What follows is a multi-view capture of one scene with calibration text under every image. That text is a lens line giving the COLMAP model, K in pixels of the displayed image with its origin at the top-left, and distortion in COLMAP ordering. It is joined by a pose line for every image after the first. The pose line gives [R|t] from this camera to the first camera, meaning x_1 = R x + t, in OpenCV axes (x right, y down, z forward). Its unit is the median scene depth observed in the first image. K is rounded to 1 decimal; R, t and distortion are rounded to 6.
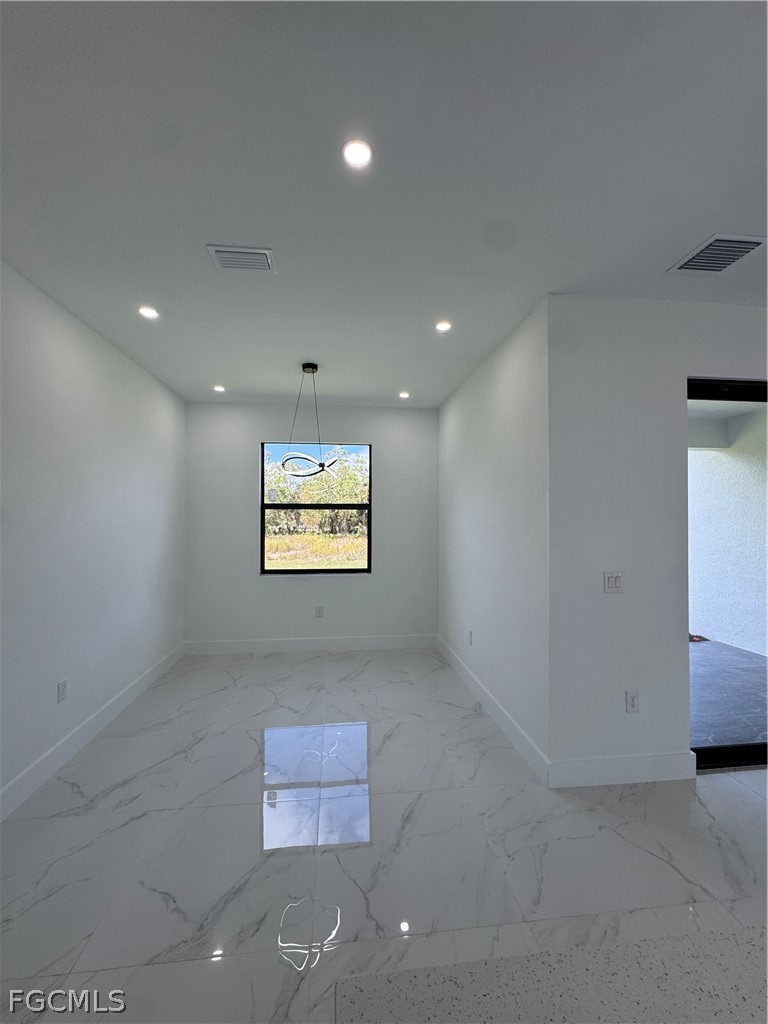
lens RADIAL K [[410.5, 0, 381.2], [0, 410.5, 517.0], [0, 0, 1]] dist [-0.004116, 0.000481]
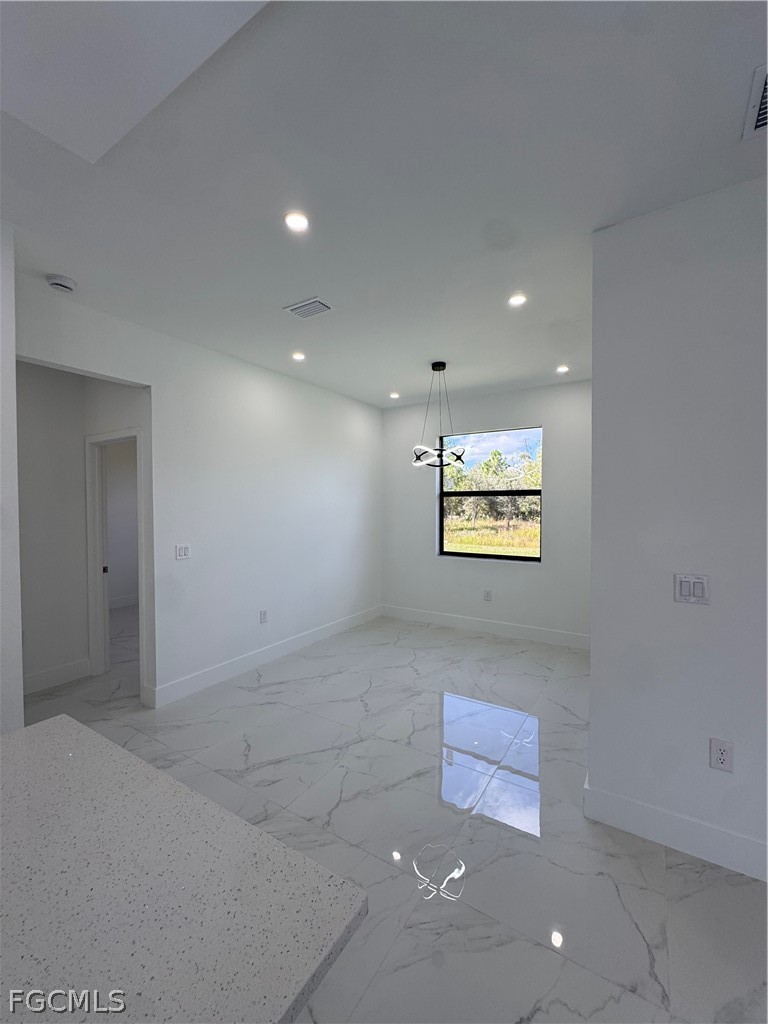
lens RADIAL K [[410.5, 0, 389.8], [0, 410.5, 509.2], [0, 0, 1]] dist [-0.004116, 0.000481]
pose [[0.793538, 0.006786, -0.608482, 0.332034], [-0.000008, 0.999938, 0.011141, 0.003790], [0.608520, -0.008836, 0.793489, 0.040509]]
